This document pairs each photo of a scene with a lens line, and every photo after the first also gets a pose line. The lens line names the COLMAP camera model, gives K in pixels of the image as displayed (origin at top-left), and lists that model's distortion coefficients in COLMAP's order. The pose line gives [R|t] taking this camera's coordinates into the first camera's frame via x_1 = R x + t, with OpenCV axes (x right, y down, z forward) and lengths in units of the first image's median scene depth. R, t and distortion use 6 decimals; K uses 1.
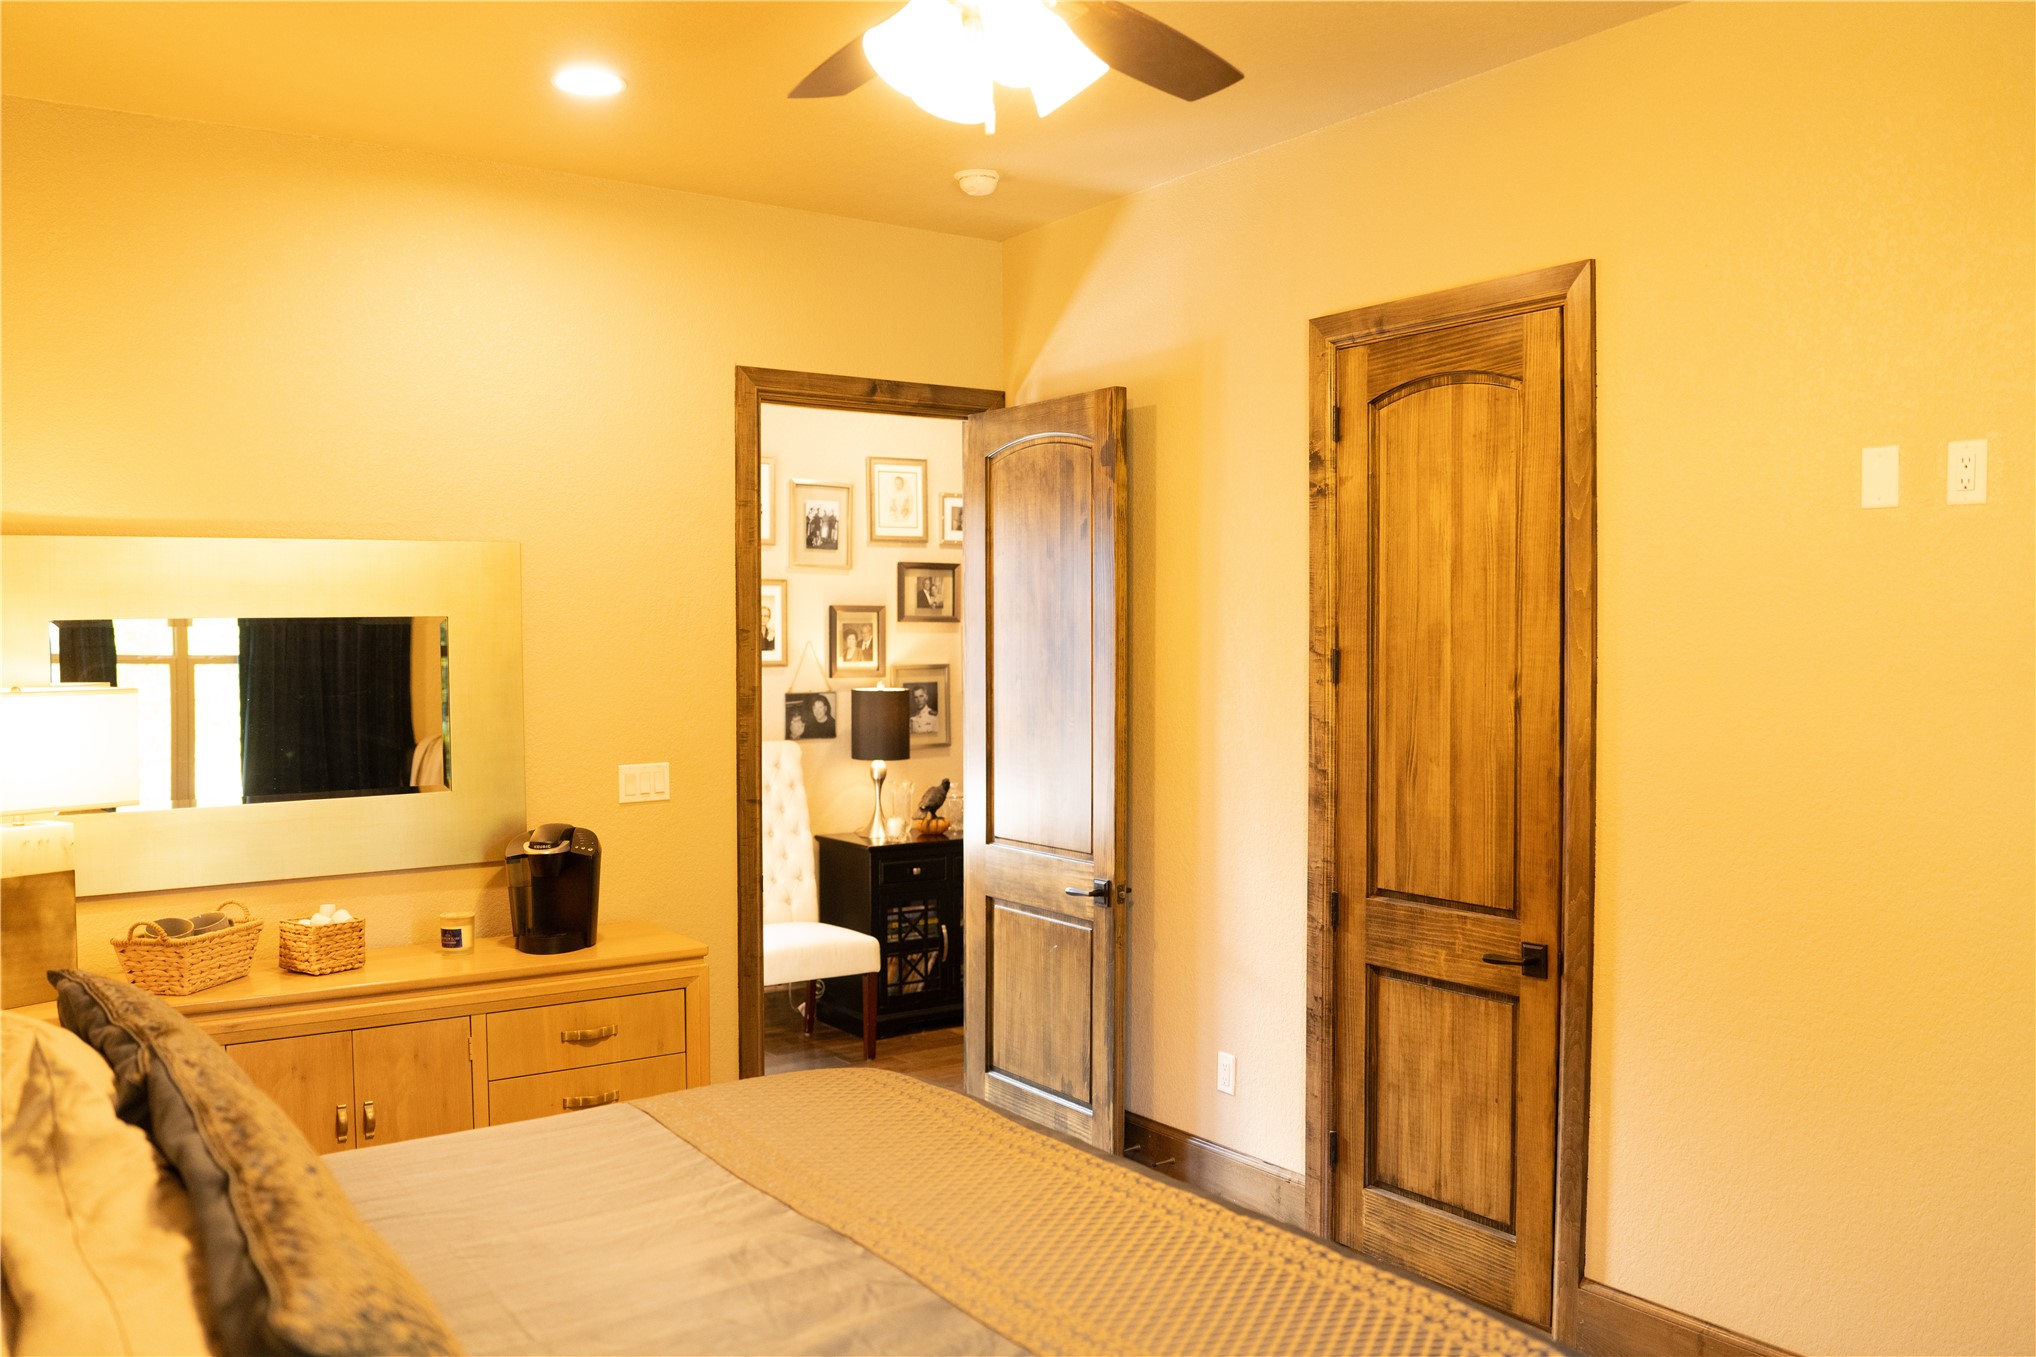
lens RADIAL K [[1649.4, 0, 1016.5], [0, 1649.4, 679.5], [0, 0, 1]] dist [-0.068760, 0.003861]
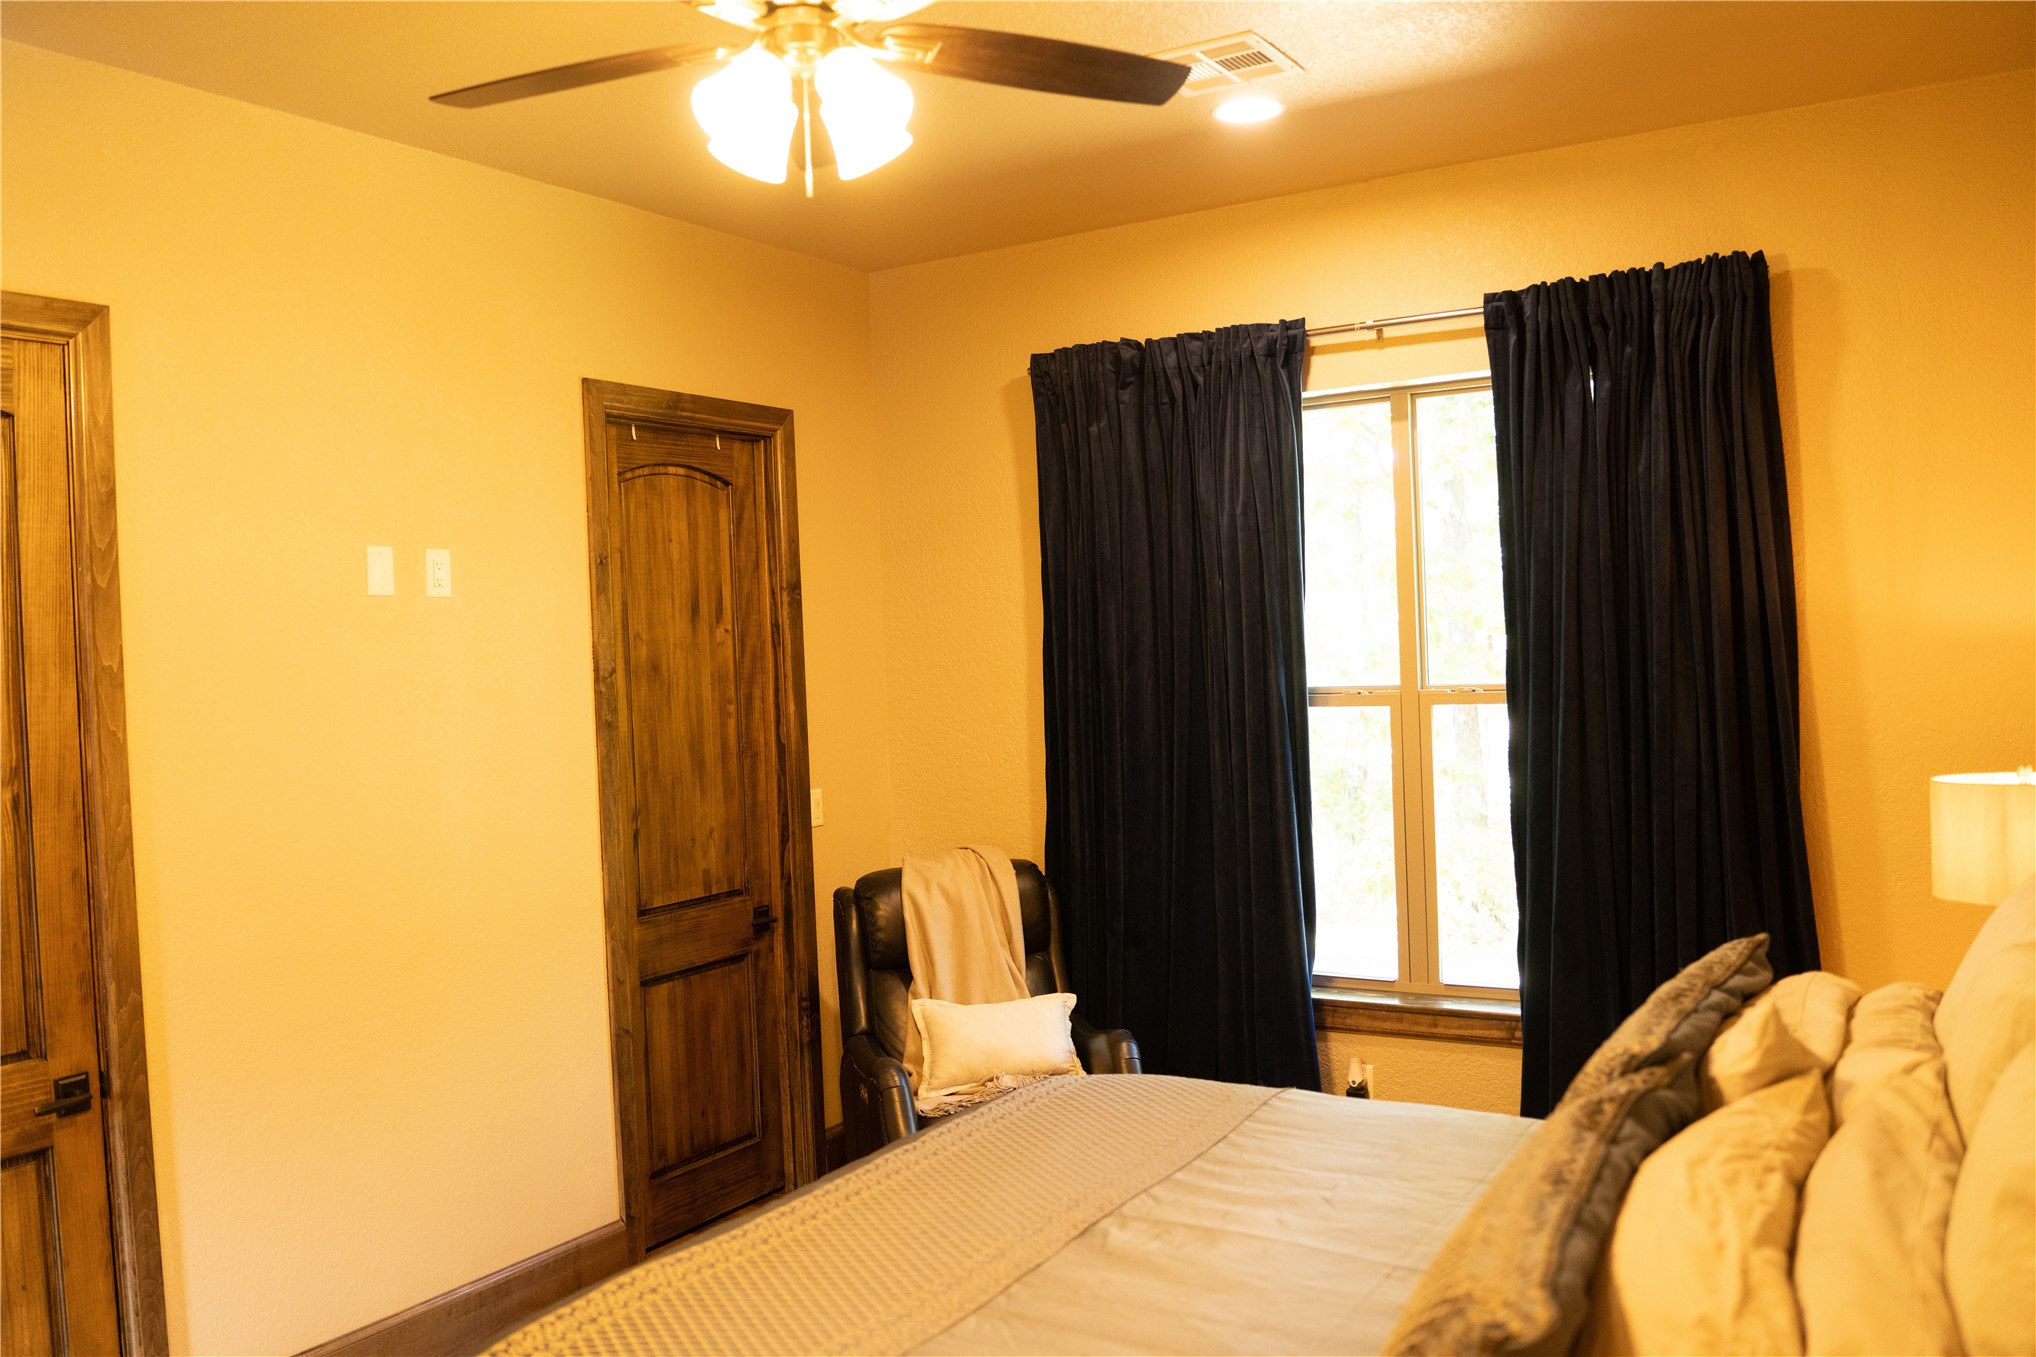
lens RADIAL K [[1649.4, 0, 1017.4], [0, 1649.4, 677.9], [0, 0, 1]] dist [-0.068760, 0.003861]
pose [[-0.393176, -0.001495, 0.919462, -0.710319], [0.062330, 0.997655, 0.028276, -0.043533], [-0.917348, 0.068428, -0.392161, 0.931800]]
